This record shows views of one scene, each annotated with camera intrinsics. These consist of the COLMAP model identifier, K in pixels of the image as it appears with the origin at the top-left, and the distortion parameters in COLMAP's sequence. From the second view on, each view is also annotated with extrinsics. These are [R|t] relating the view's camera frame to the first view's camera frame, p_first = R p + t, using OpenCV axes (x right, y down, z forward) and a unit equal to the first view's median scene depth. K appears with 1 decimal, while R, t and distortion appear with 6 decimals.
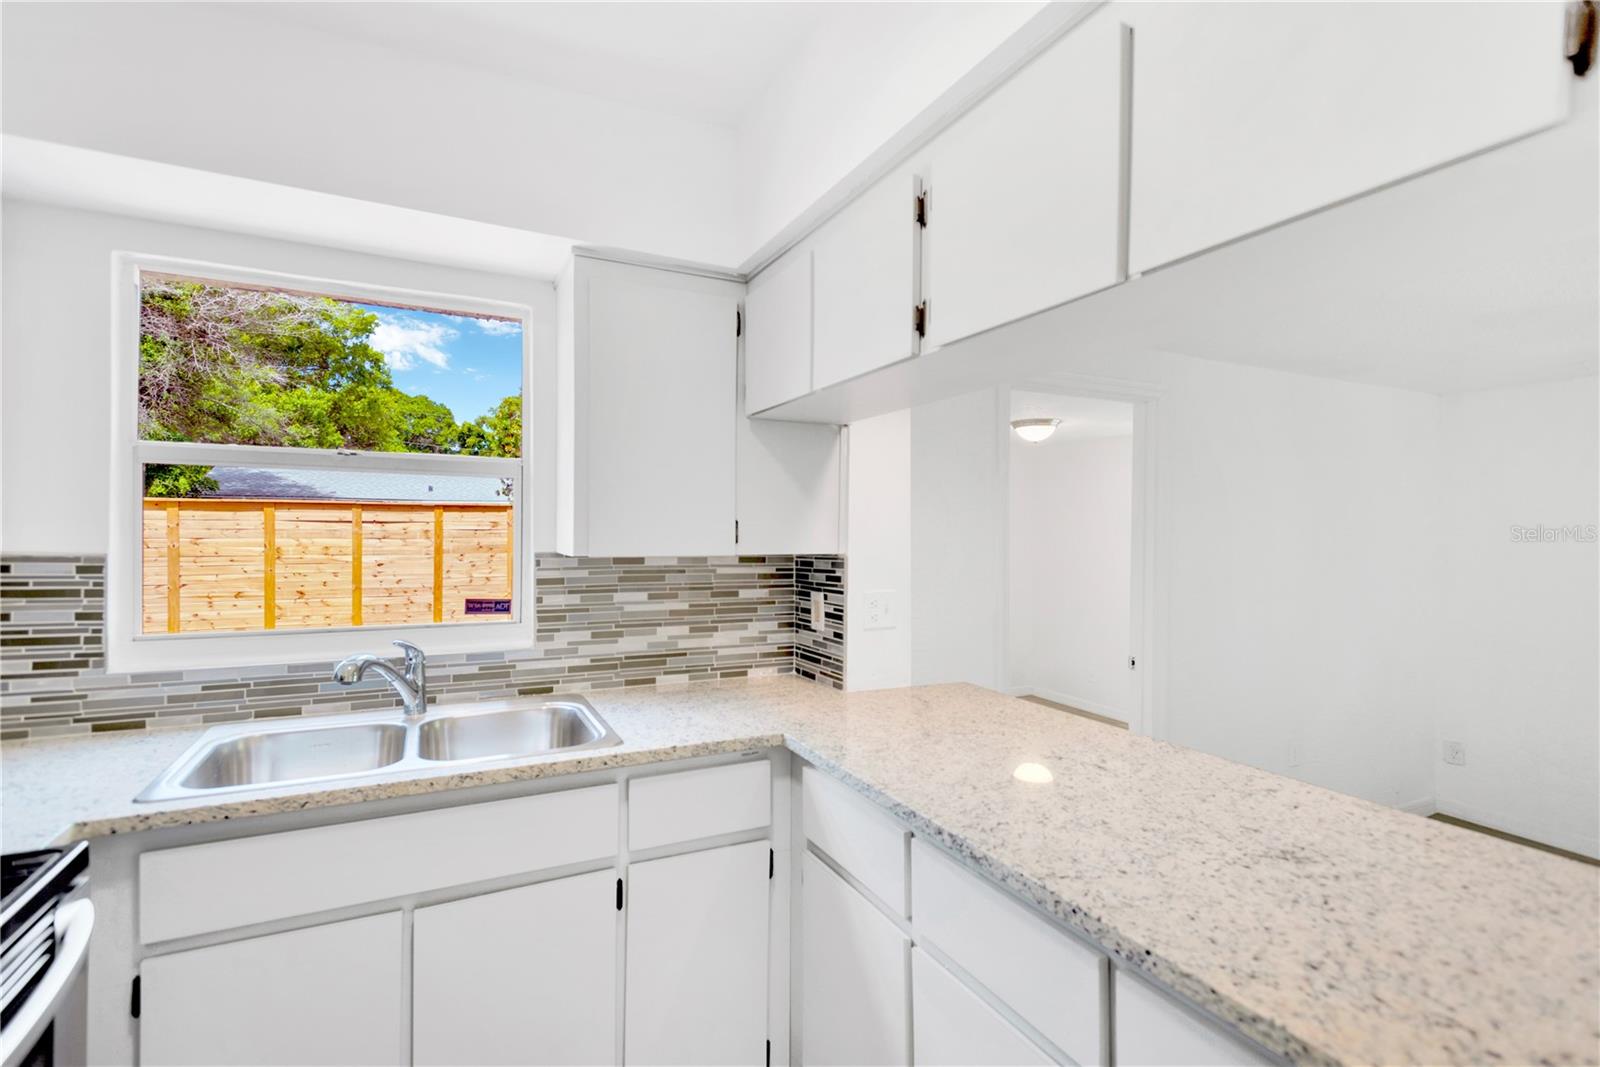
lens RADIAL K [[746.8, 0, 800.0], [0, 746.8, 533.5], [0, 0, 1]] dist [0.025297, -0.008296]
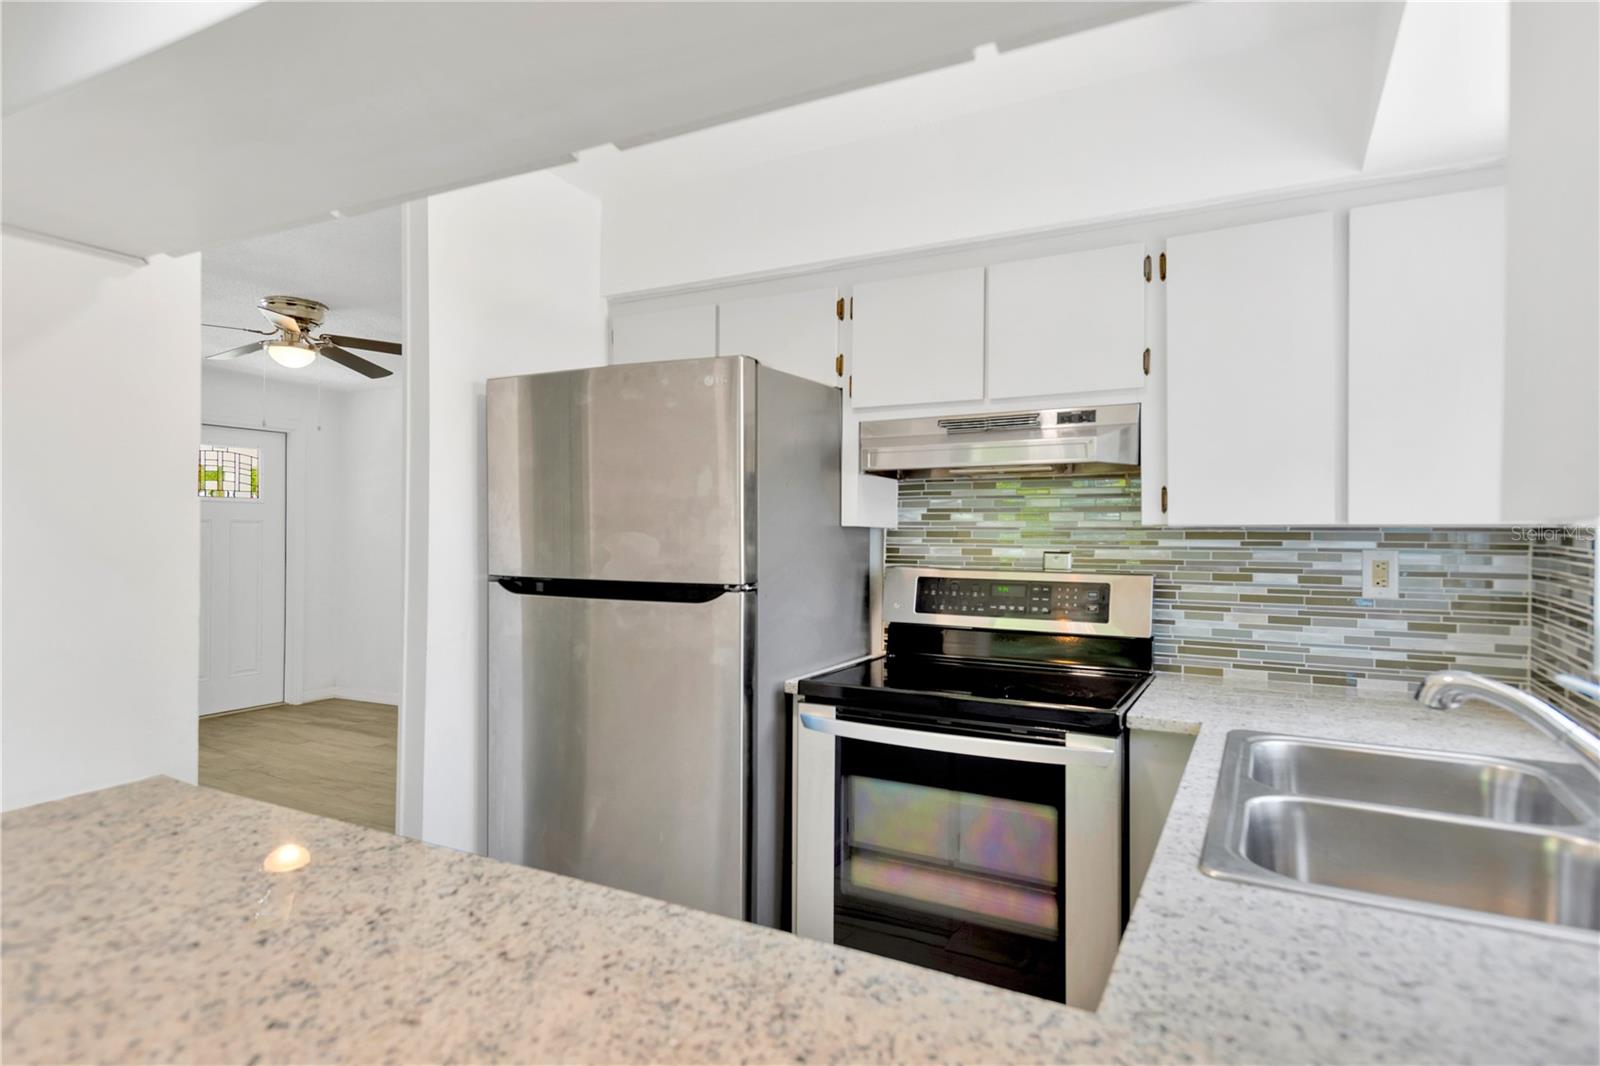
lens RADIAL K [[886.1, 0, 800.0], [0, 886.1, 533.0], [0, 0, 1]] dist [0.025092, -0.000519]
pose [[-0.812716, -0.011623, -0.582545, 0.278319], [-0.015303, 0.999882, 0.001400, 0.037935], [0.582460, 0.010052, -0.812797, 1.051584]]
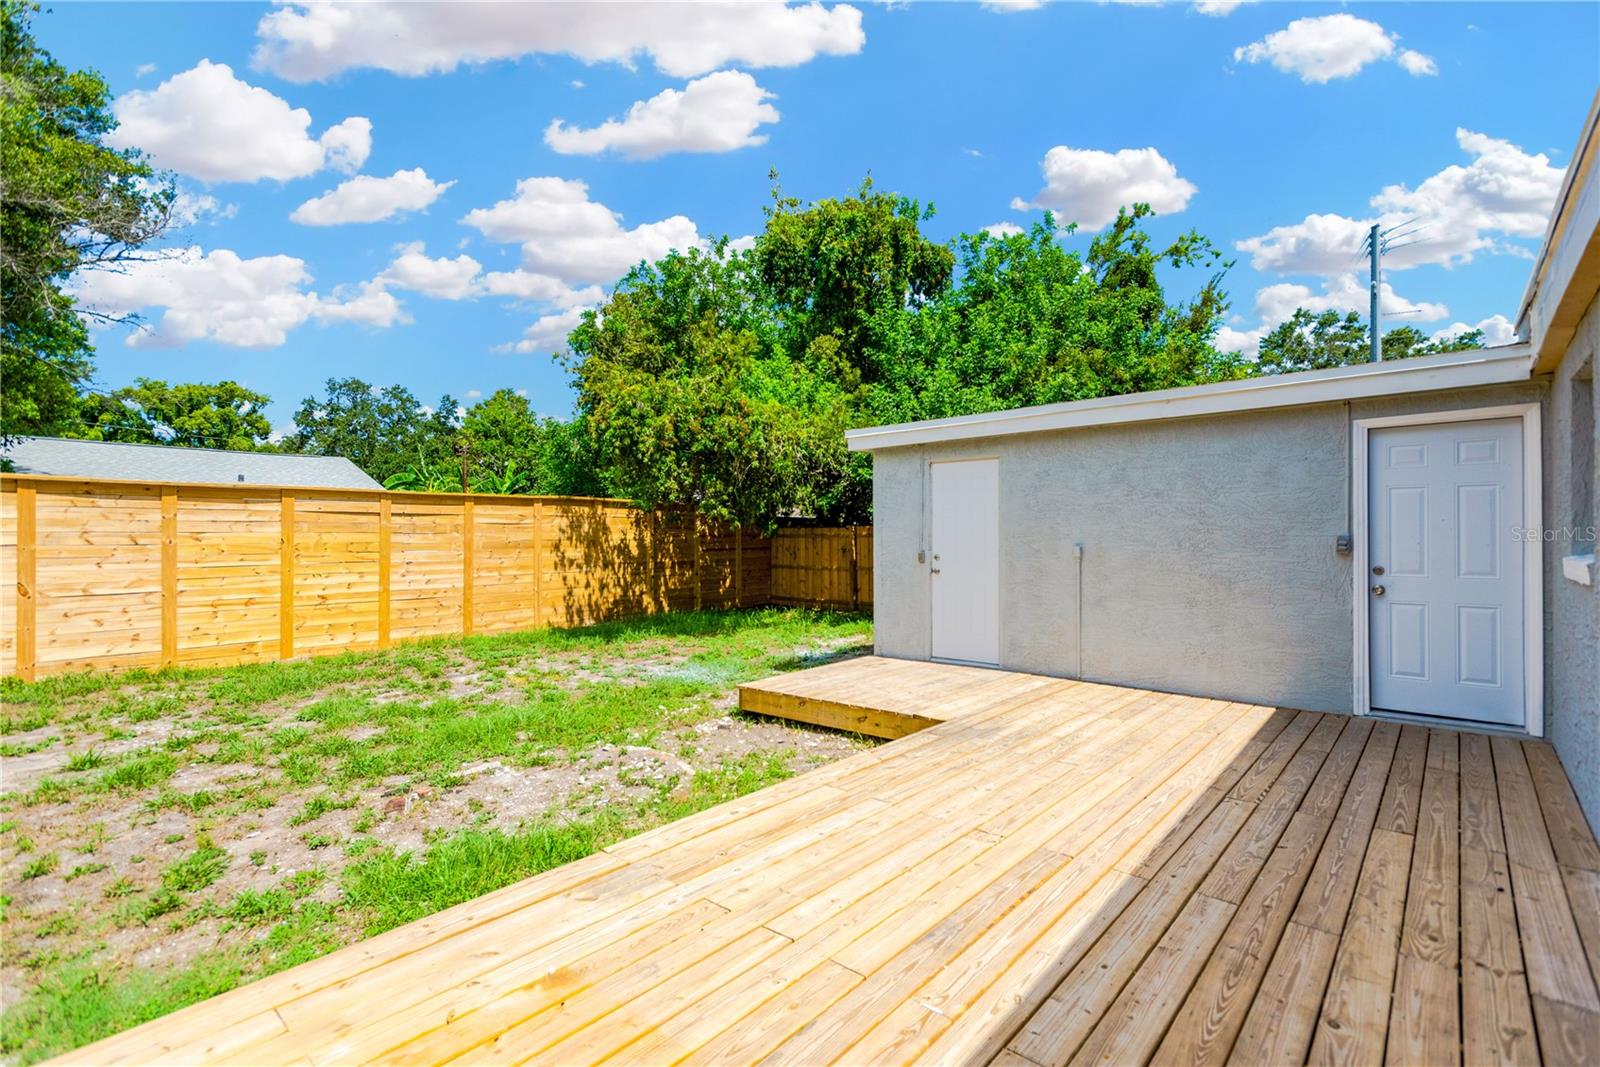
lens RADIAL K [[746.8, 0, 800.0], [0, 746.8, 533.5], [0, 0, 1]] dist [0.025297, -0.008296]
pose [[0.919742, -0.004345, 0.392500, -3.008272], [0.006294, 0.999973, -0.003678, 0.081097], [-0.392473, 0.005854, 0.919745, 0.085352]]
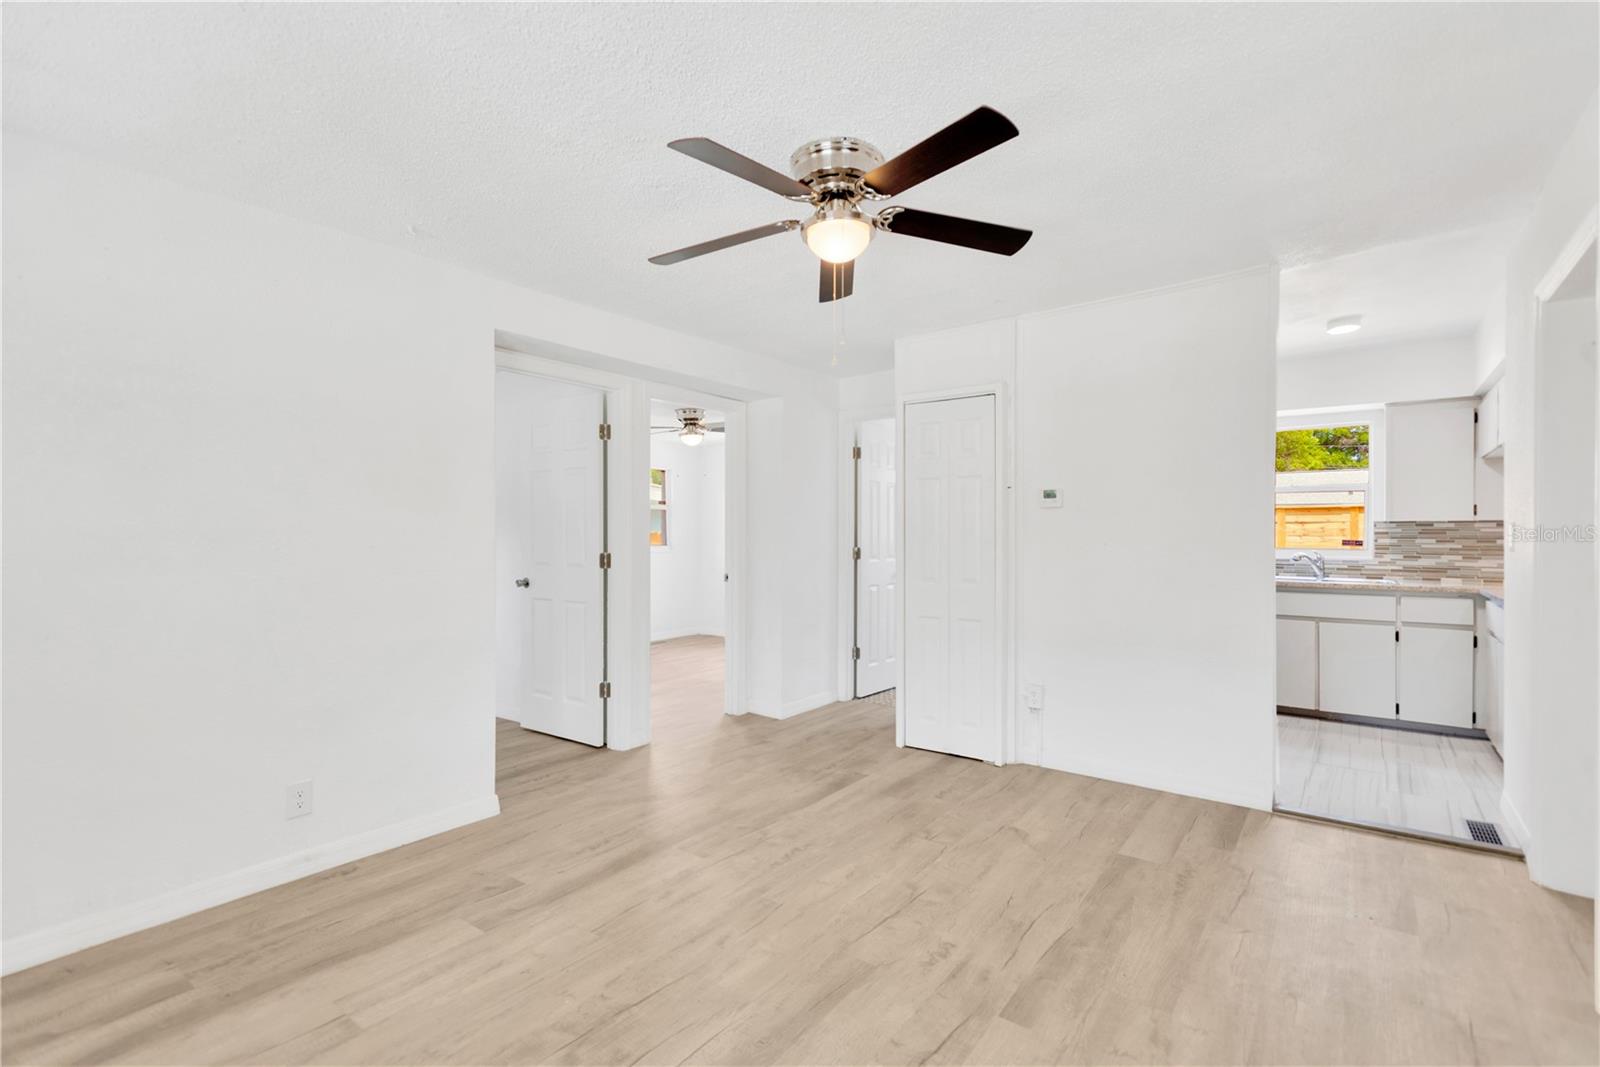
lens RADIAL K [[746.8, 0, 800.0], [0, 746.8, 533.5], [0, 0, 1]] dist [0.025297, -0.008296]
pose [[0.460038, -0.005532, -0.887882, 0.990583], [-0.002961, 0.999965, -0.007764, 0.091693], [0.887894, 0.006201, 0.460006, -1.827248]]
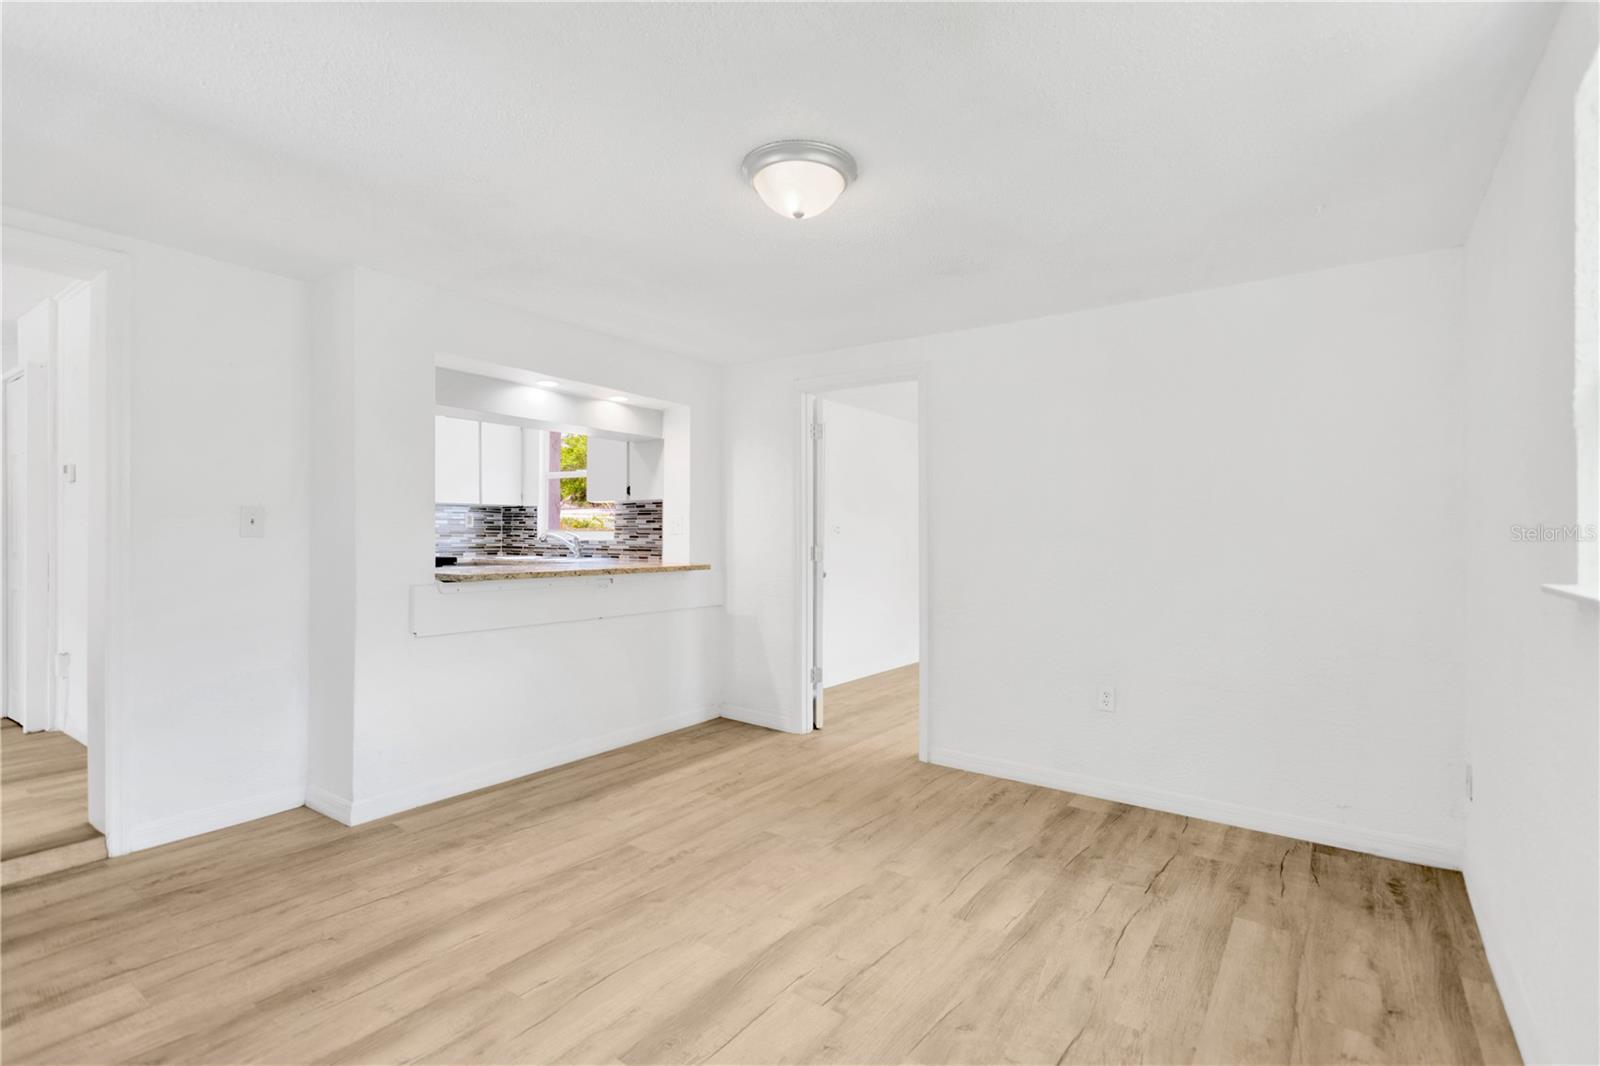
lens RADIAL K [[746.8, 0, 800.0], [0, 746.8, 533.0], [0, 0, 1]] dist [0.025297, -0.008296]
pose [[0.470104, -0.011689, -0.882533, 2.250036], [-0.003639, 0.999878, -0.015181, 0.166915], [0.882603, 0.010349, 0.470005, 0.358813]]
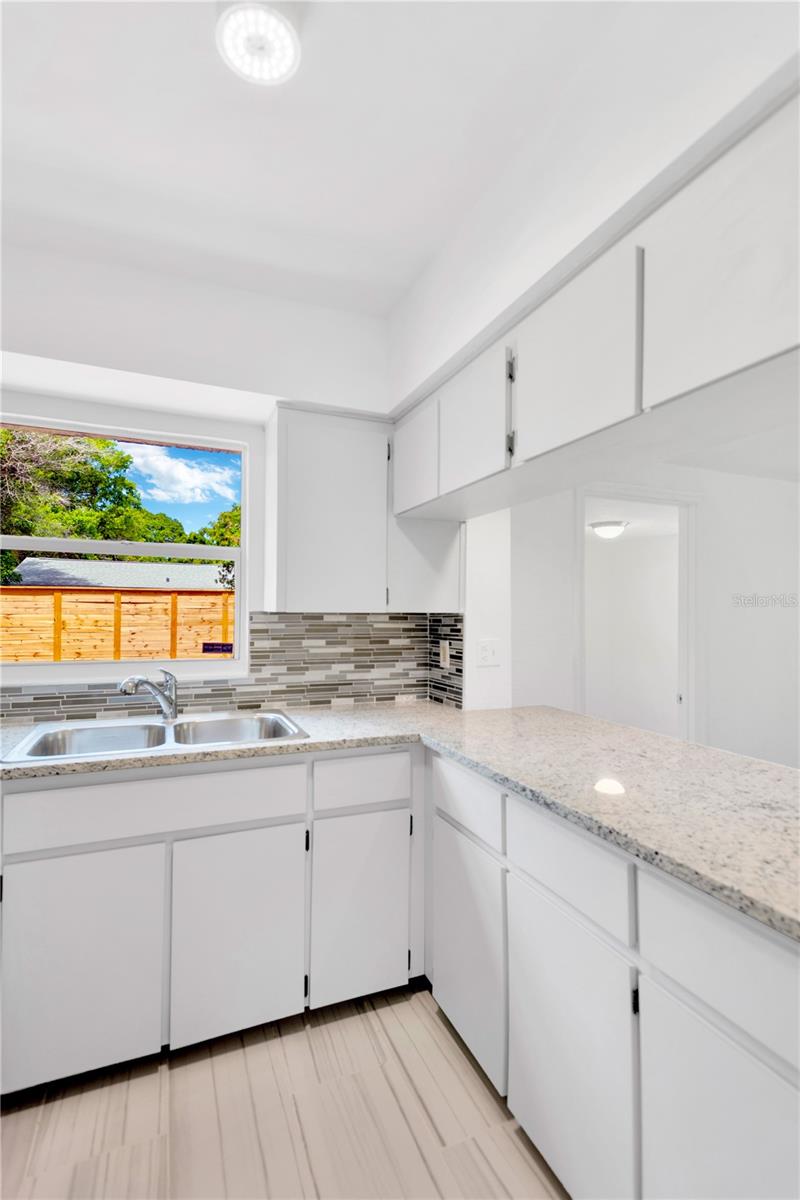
lens RADIAL K [[560.1, 0, 402.2], [0, 560.1, 603.5], [0, 0, 1]] dist [0.025297, -0.008296]
pose [[0.998187, -0.001206, -0.060175, 0.008387], [0.000120, 0.999837, -0.018048, 0.030623], [0.060187, 0.018008, 0.998025, -0.070389]]
